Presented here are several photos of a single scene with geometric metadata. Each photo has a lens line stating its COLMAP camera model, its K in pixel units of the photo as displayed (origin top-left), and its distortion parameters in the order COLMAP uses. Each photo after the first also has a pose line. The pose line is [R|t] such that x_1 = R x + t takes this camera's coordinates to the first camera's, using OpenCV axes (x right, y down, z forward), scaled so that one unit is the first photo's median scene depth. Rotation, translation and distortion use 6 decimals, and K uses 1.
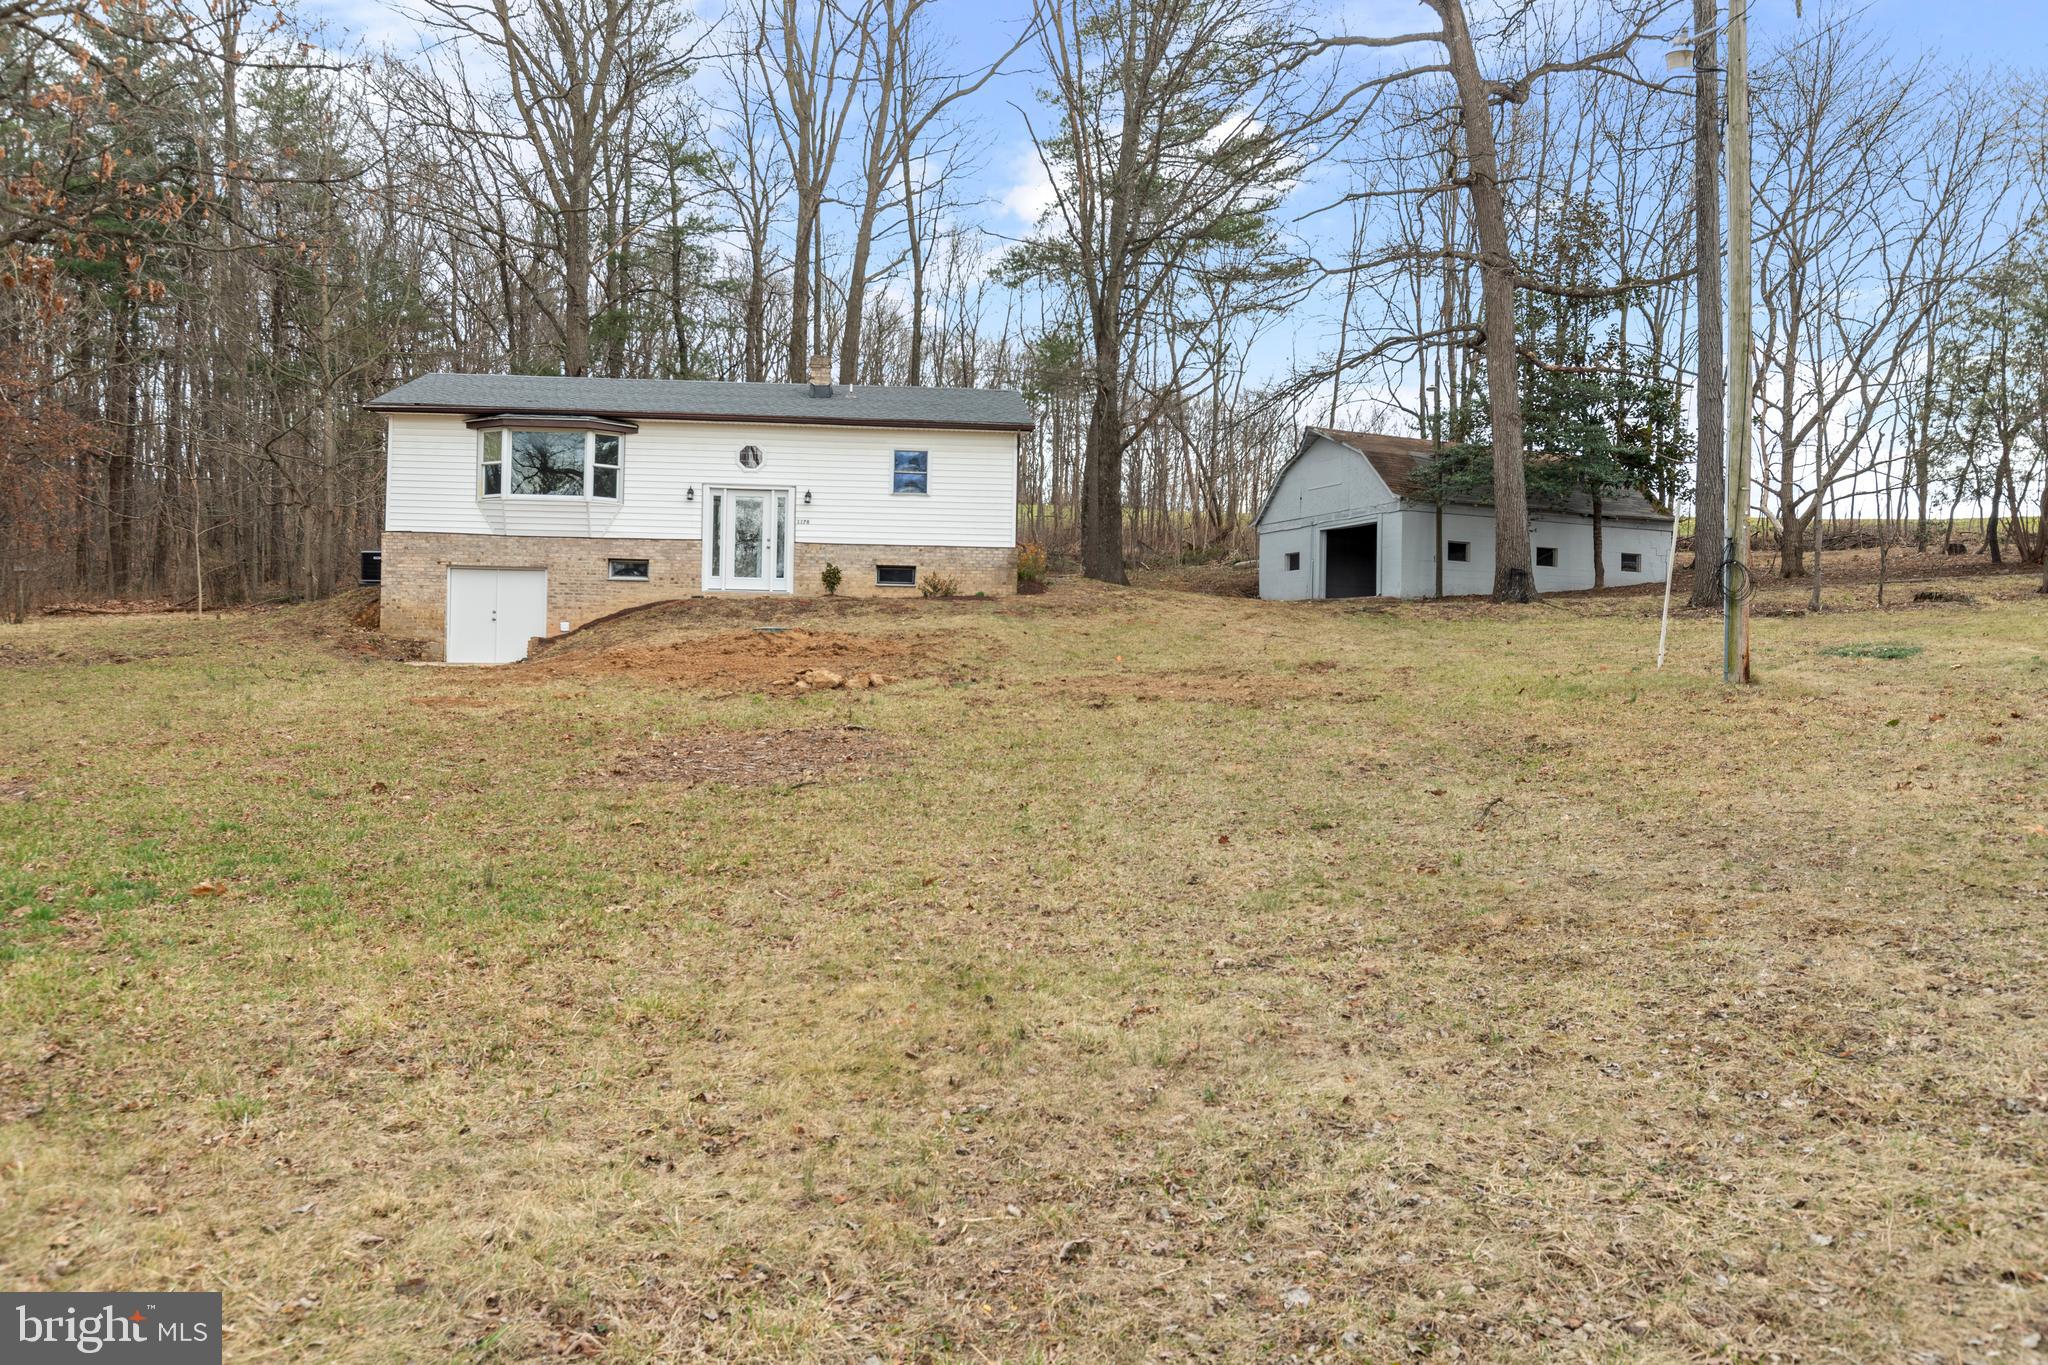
lens RADIAL K [[1598.6, 0, 1024.0], [0, 1598.6, 682.5], [0, 0, 1]] dist [0.005087, 0.000853]
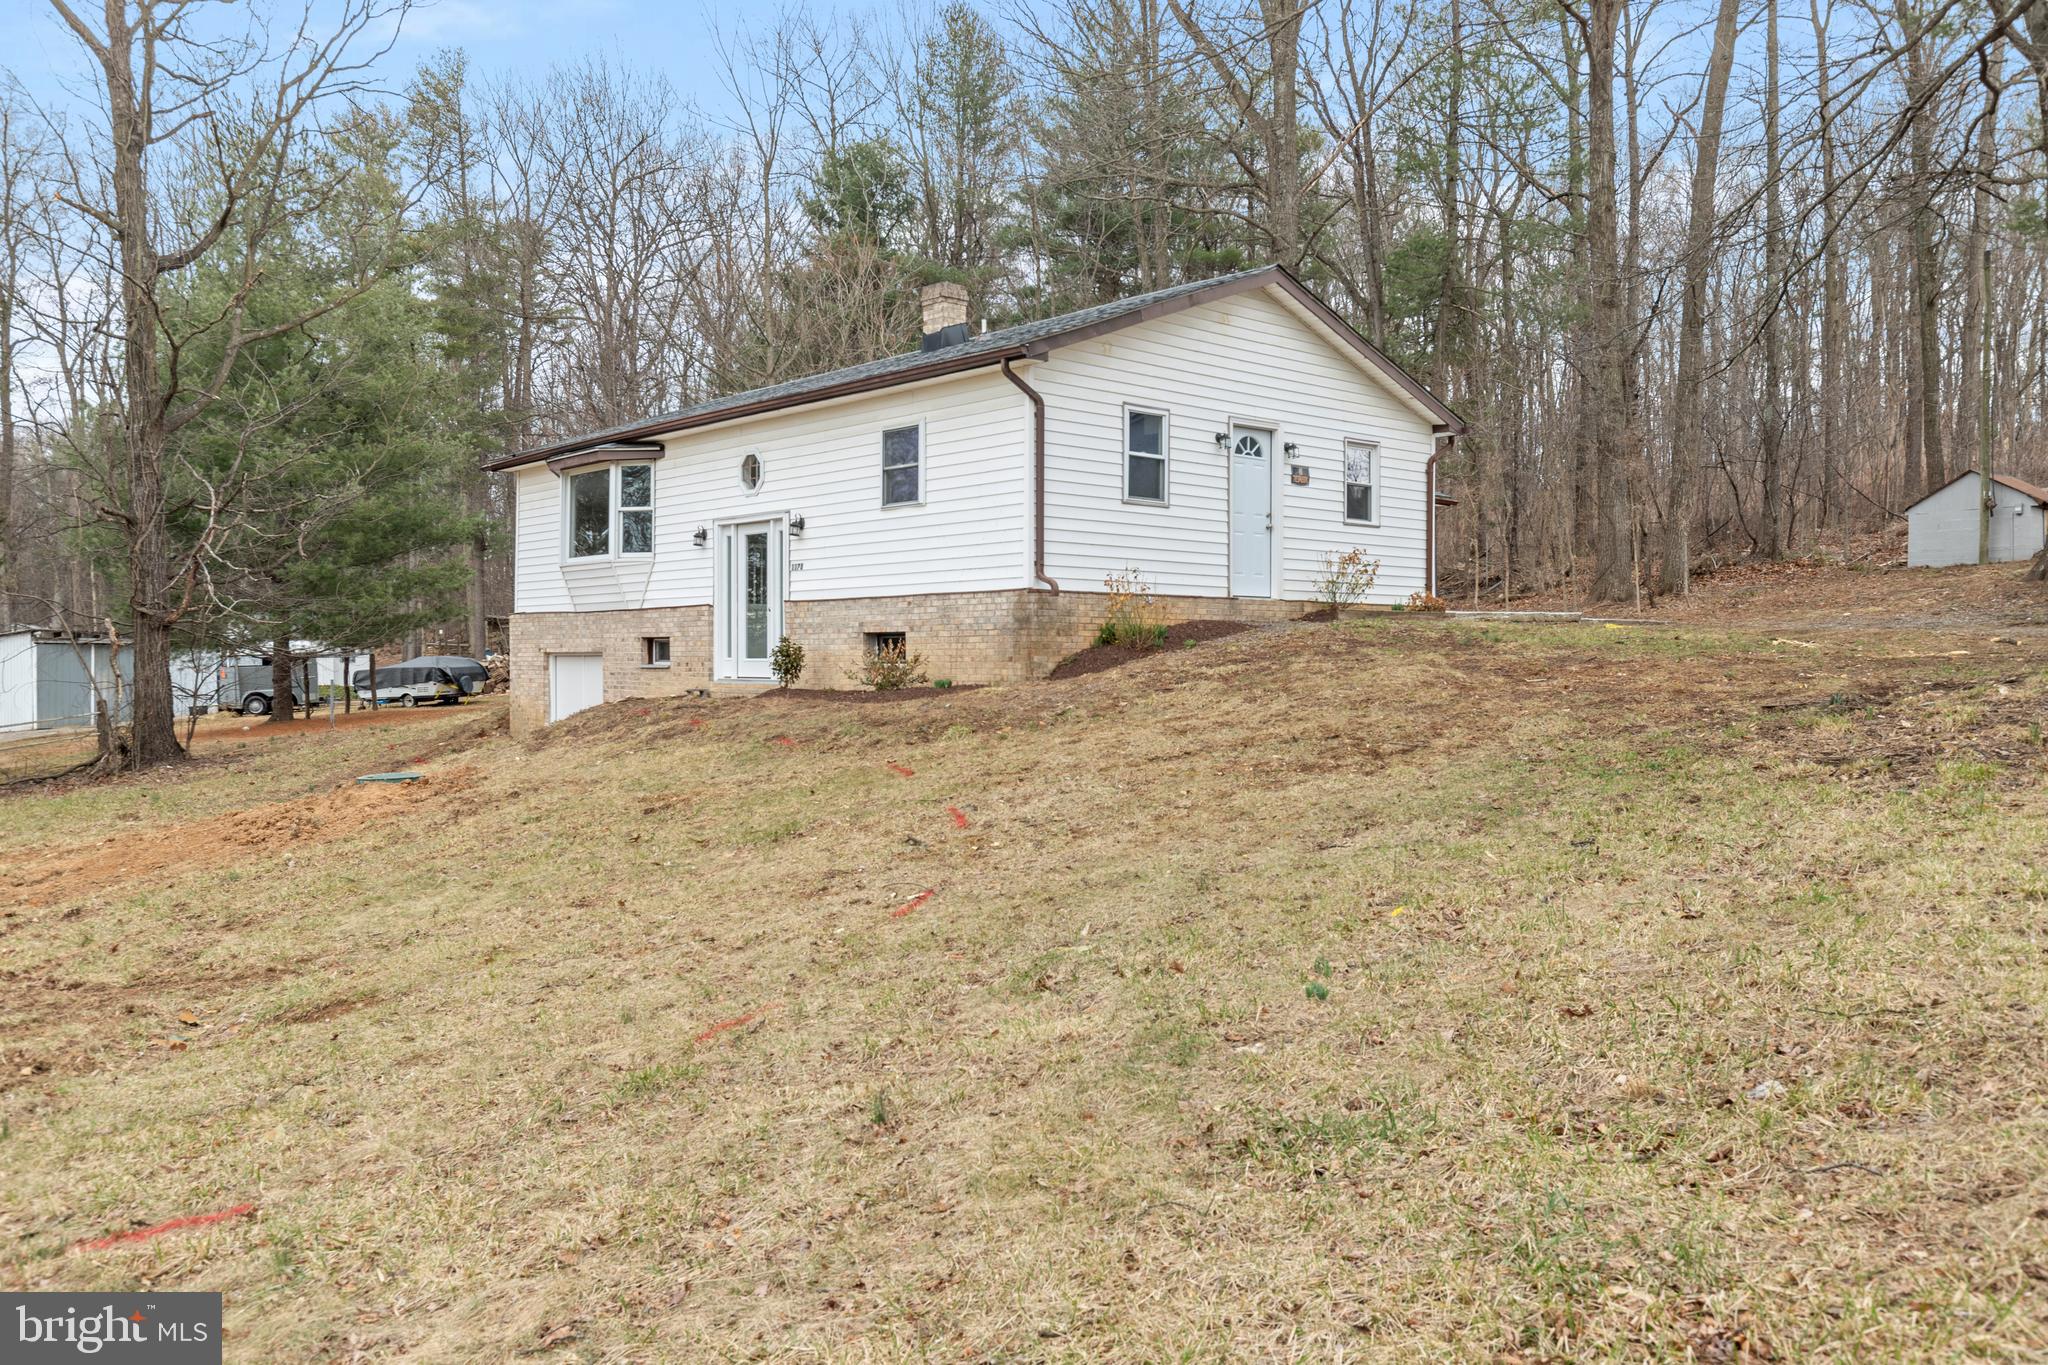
lens RADIAL K [[1598.6, 0, 1024.0], [0, 1598.6, 682.5], [0, 0, 1]] dist [0.005087, 0.000853]
pose [[0.567338, -0.005900, -0.823464, 0.419142], [0.002507, 0.999982, -0.005437, -0.052799], [0.823481, 0.001020, 0.567342, 0.727674]]
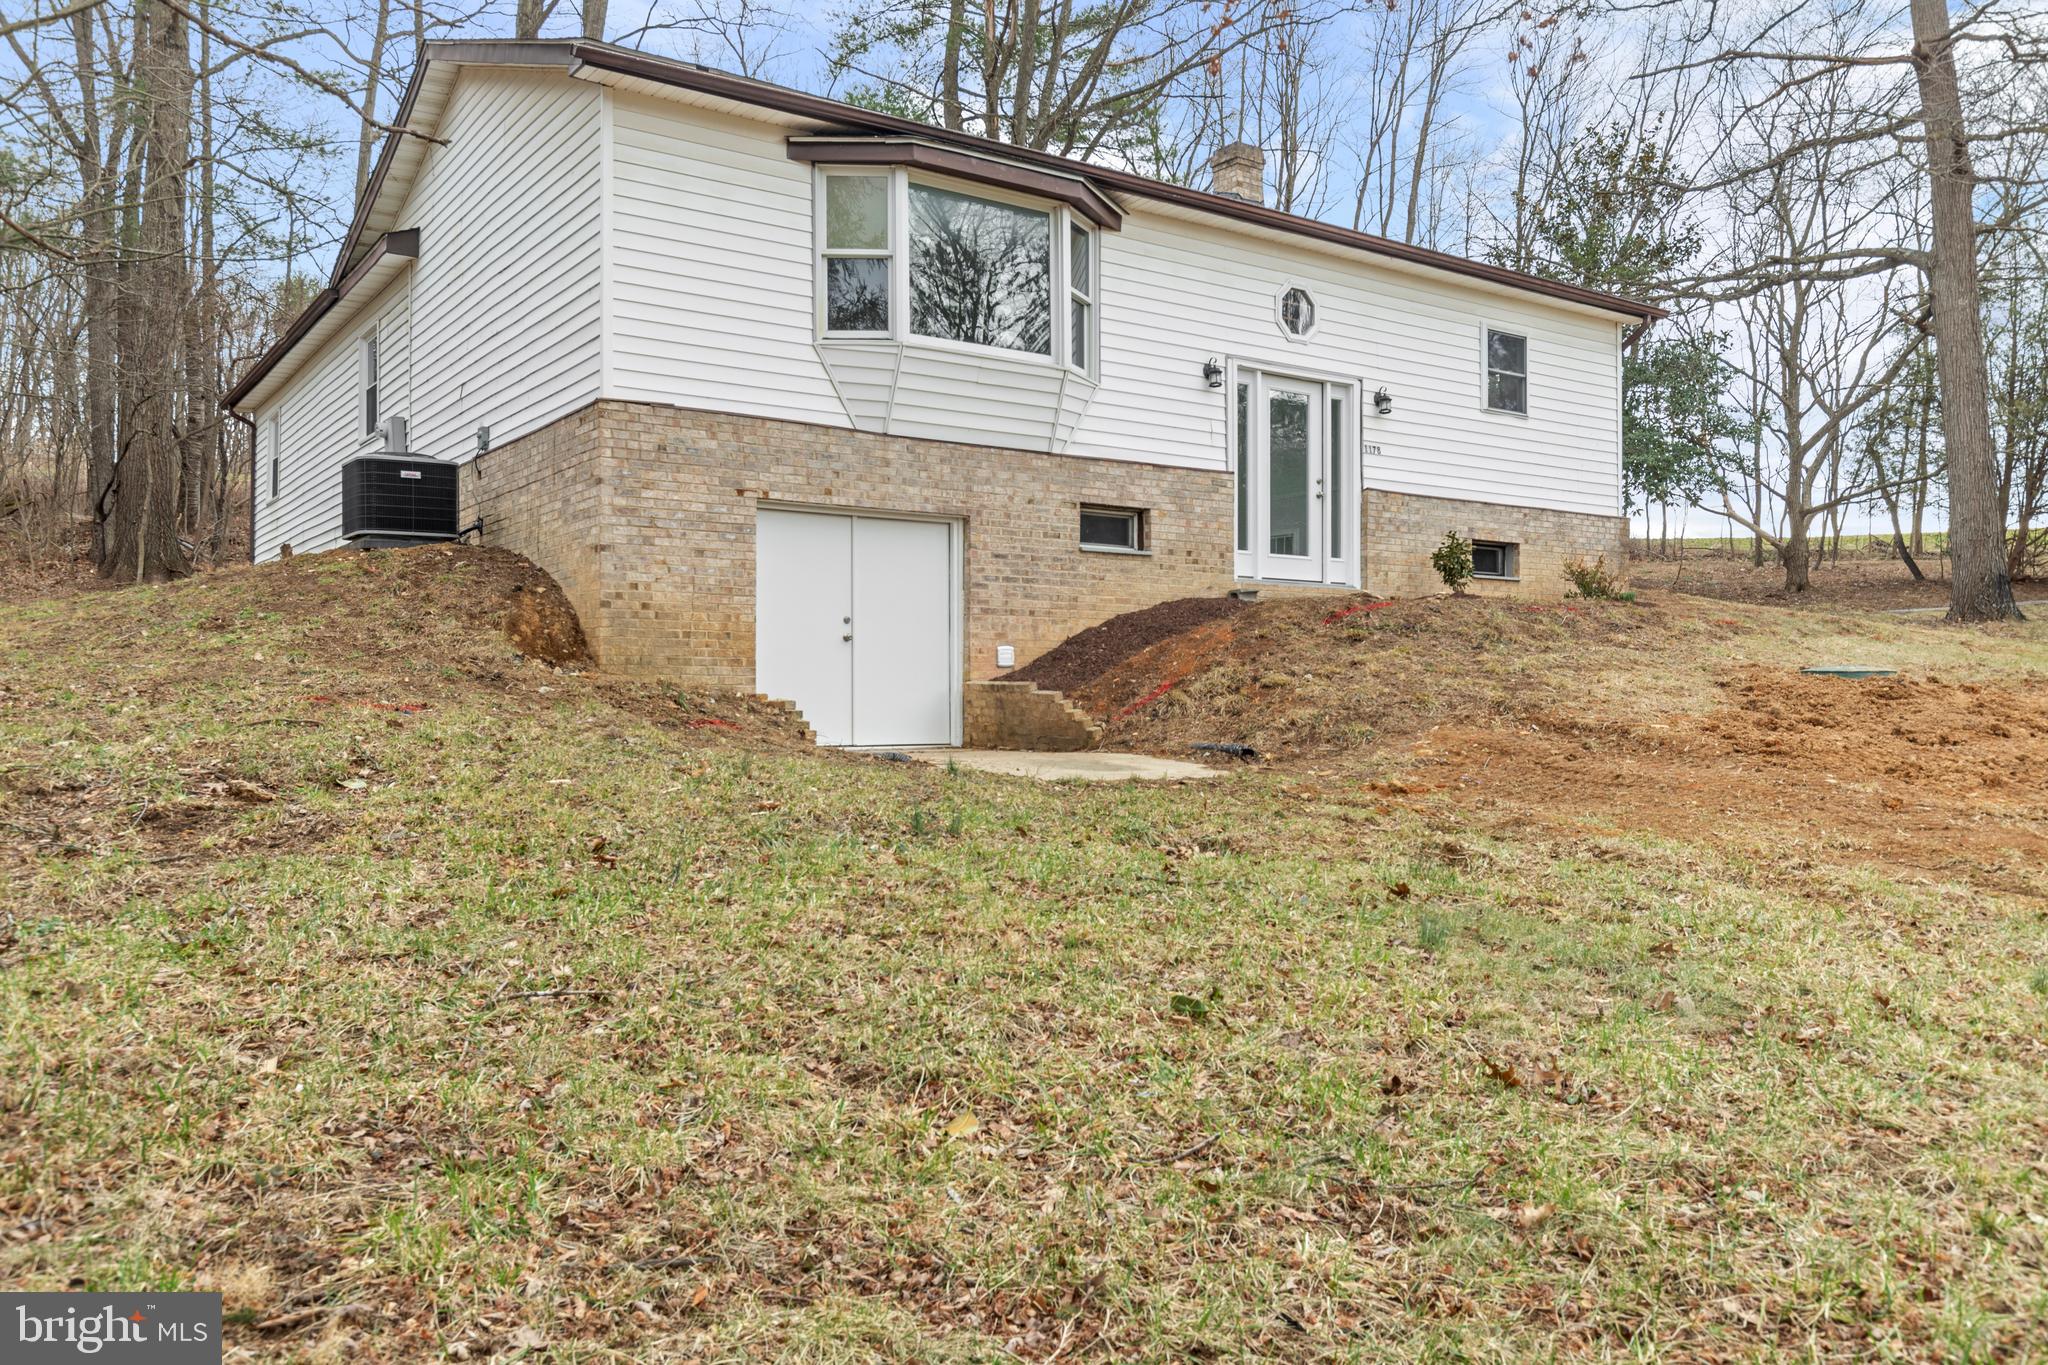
lens RADIAL K [[1598.6, 0, 1024.0], [0, 1598.6, 682.5], [0, 0, 1]] dist [0.005087, 0.000853]
pose [[0.879359, -0.007898, 0.476095, -0.480953], [0.013302, 0.999880, -0.007982, -0.023914], [-0.475974, 0.013352, 0.879358, 0.609772]]
